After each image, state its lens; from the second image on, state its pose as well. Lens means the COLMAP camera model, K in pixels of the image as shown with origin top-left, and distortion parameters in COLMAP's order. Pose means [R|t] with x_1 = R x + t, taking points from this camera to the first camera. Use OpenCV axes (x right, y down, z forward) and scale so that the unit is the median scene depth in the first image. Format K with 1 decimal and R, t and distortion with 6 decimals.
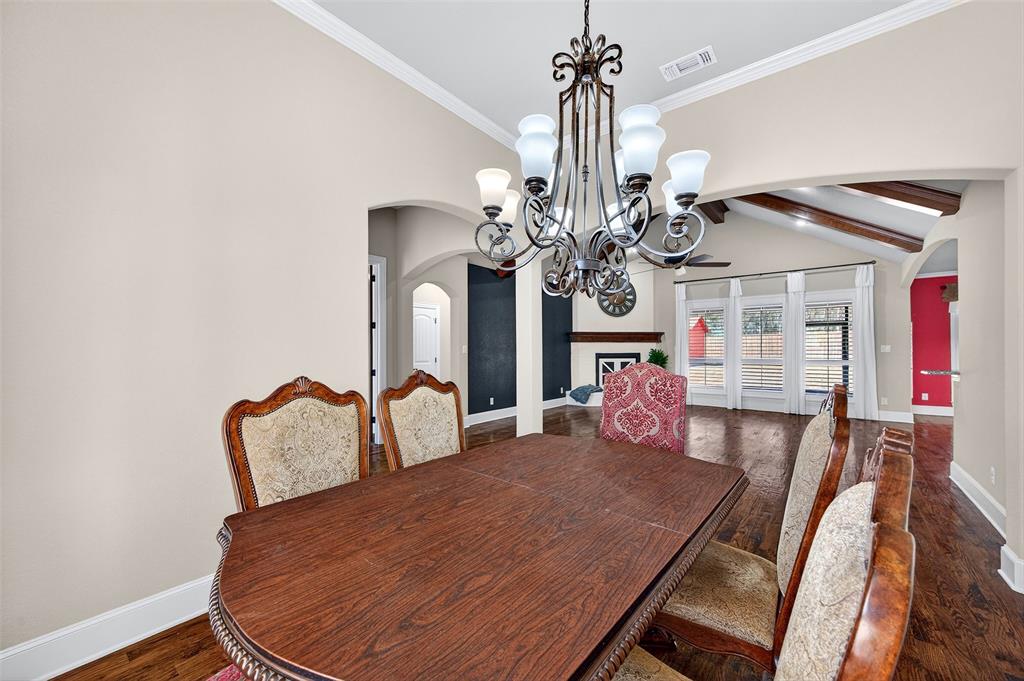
lens RADIAL K [[403.9, 0, 511.0], [0, 403.9, 346.6], [0, 0, 1]] dist [0.000105, 0.000058]
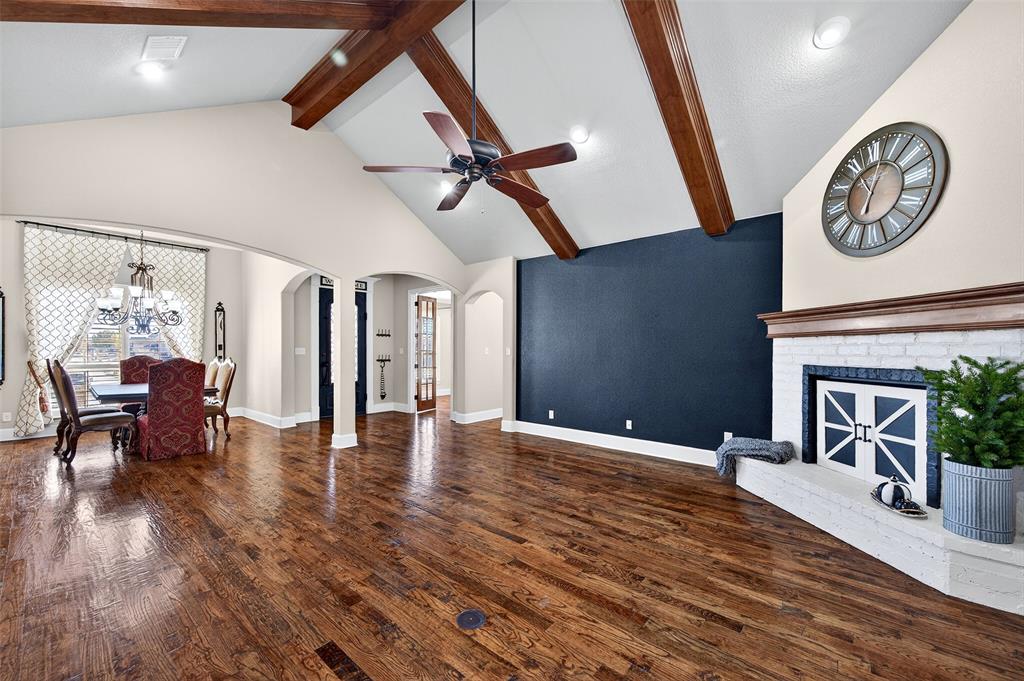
lens RADIAL K [[403.9, 0, 514.4], [0, 403.9, 348.0], [0, 0, 1]] dist [0.000105, 0.000058]
pose [[-0.022844, 0.002184, -0.999737, 0.594850], [0.001407, 0.999997, 0.002152, -0.001328], [0.999738, -0.001357, -0.022847, 0.726929]]
